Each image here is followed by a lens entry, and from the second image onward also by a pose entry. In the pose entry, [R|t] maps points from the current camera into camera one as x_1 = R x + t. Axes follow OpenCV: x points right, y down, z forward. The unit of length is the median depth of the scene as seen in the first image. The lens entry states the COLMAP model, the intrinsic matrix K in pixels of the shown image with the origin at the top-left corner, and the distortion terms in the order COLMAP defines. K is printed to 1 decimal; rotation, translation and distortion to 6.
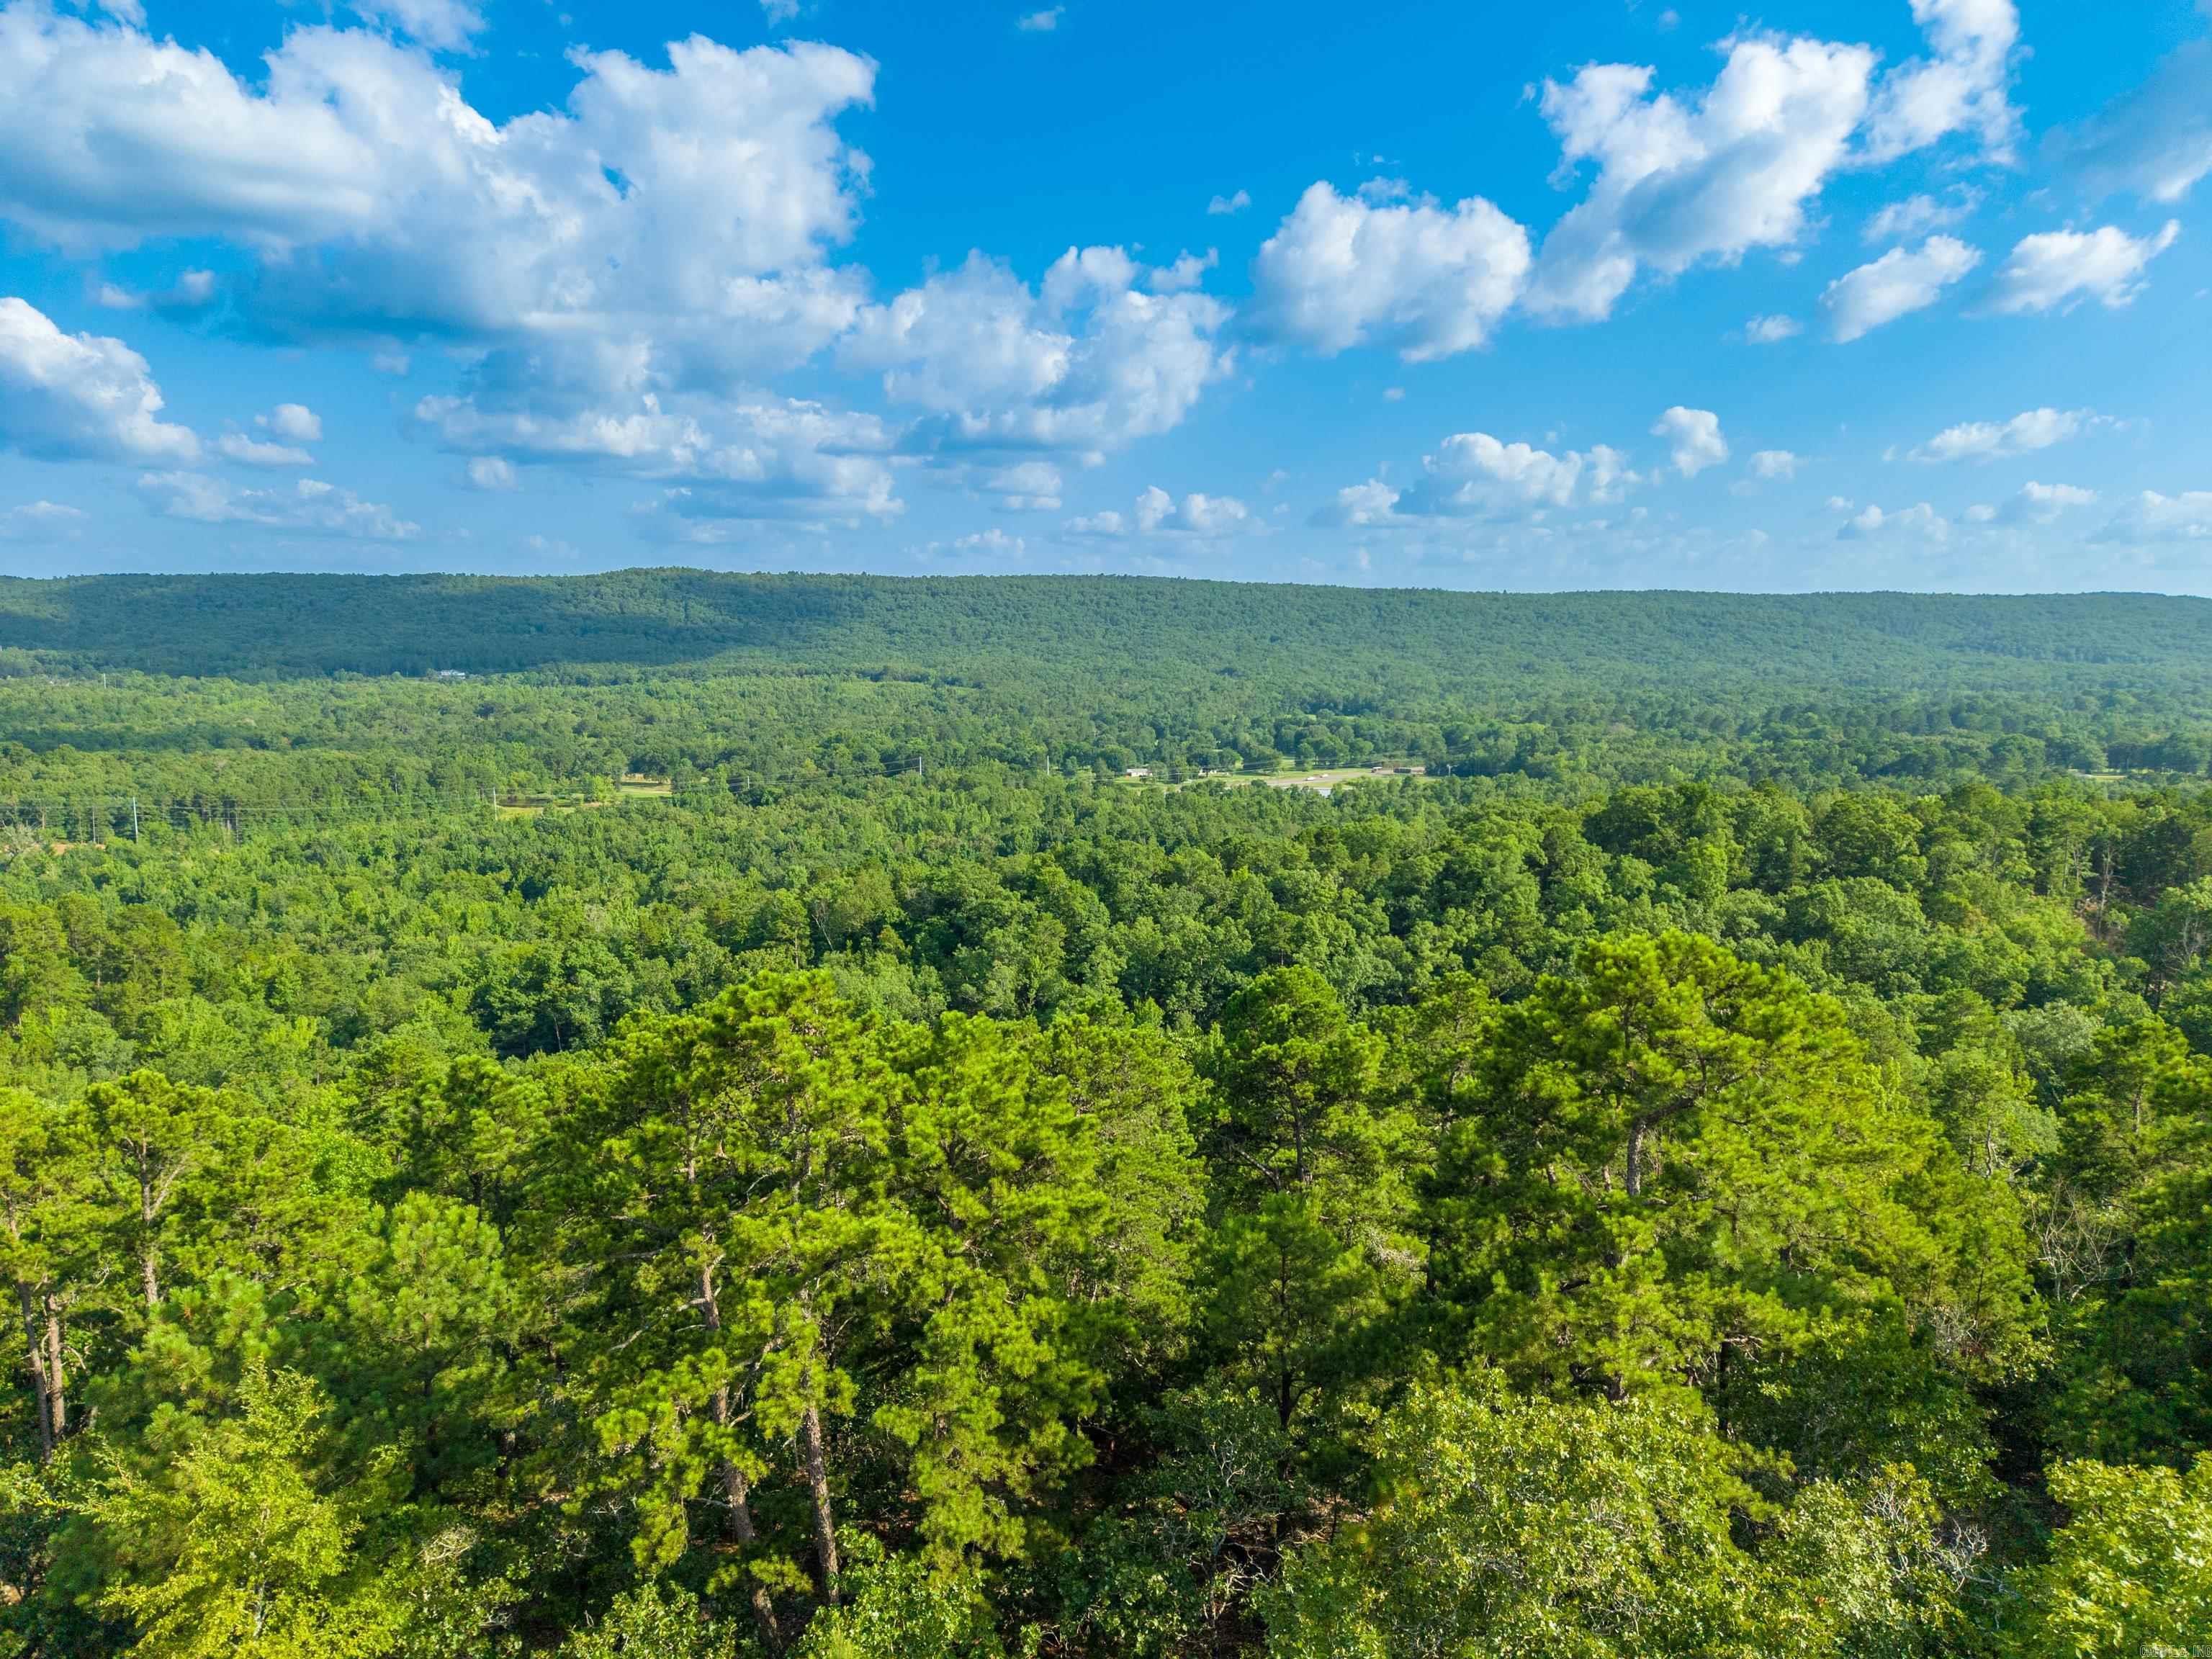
lens RADIAL K [[1487.0, 0, 1105.5], [0, 1487.0, 885.5], [0, 0, 1]] dist [0.027054, -0.023461]
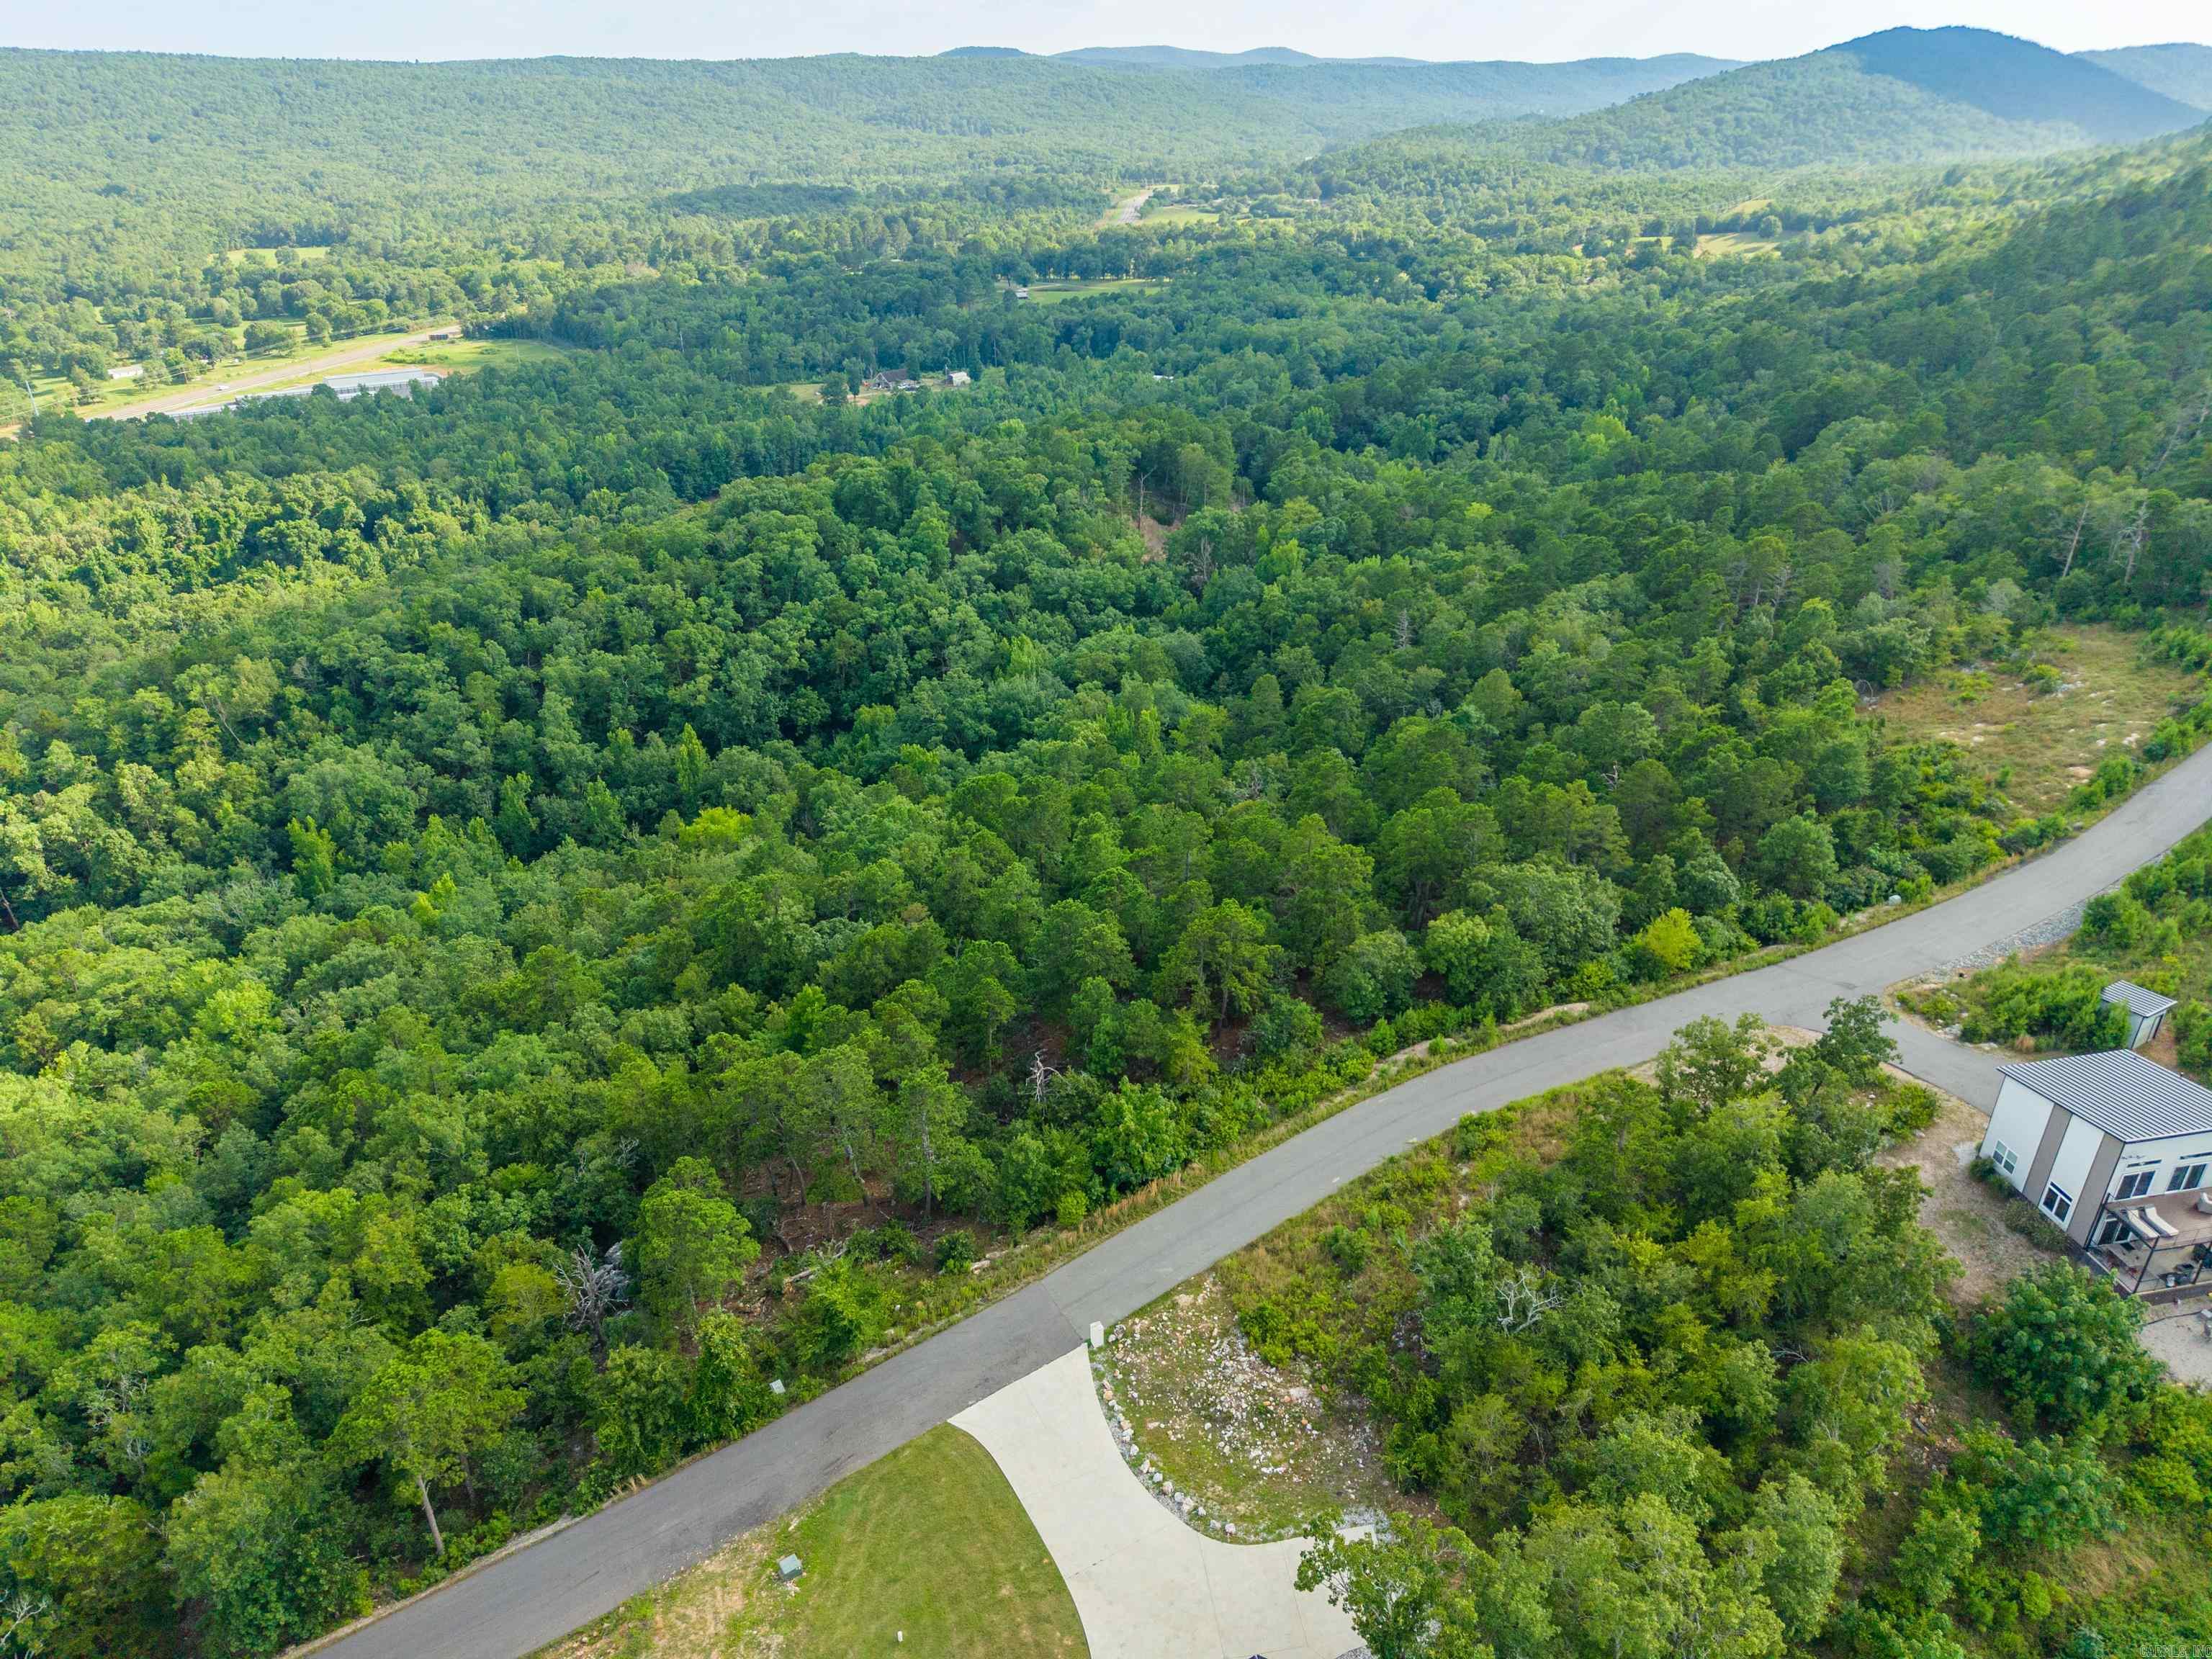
lens RADIAL K [[1487.0, 0, 1115.3], [0, 1487.0, 908.2], [0, 0, 1]] dist [0.027054, -0.023461]
pose [[0.778580, -0.322690, 0.538223, -0.315184], [0.116219, 0.916972, 0.381648, -0.187207], [-0.616689, -0.234591, 0.751439, -0.249292]]
